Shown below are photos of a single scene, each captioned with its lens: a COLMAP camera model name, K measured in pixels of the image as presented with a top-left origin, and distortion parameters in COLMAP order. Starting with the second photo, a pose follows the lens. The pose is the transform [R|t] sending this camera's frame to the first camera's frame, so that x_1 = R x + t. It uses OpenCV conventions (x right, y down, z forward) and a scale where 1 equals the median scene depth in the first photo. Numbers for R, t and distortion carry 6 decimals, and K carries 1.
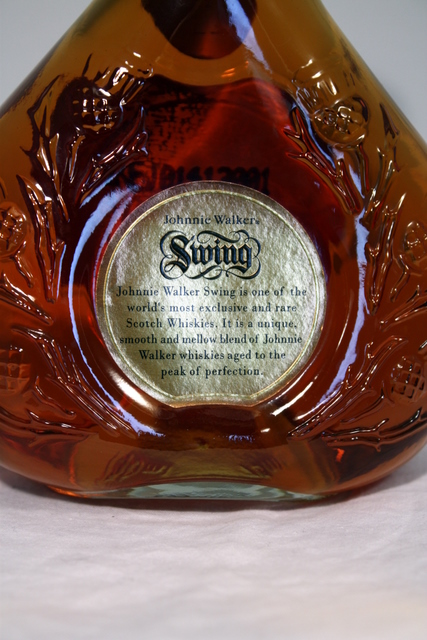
lens RADIAL K [[1693.7, 0, 213.0], [0, 1693.7, 318.2], [0, 0, 1]] dist [0.040079, 0.000000]
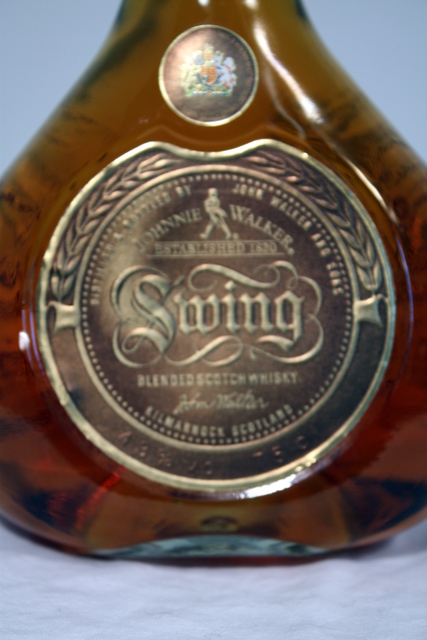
lens RADIAL K [[1693.7, 0, 216.2], [0, 1693.7, 321.0], [0, 0, 1]] dist [0.040079, 0.000000]
pose [[0.987424, -0.000518, -0.158095, 0.108737], [-0.003993, 0.999594, -0.028214, -0.000139], [0.158045, 0.028490, 0.987021, 0.022875]]
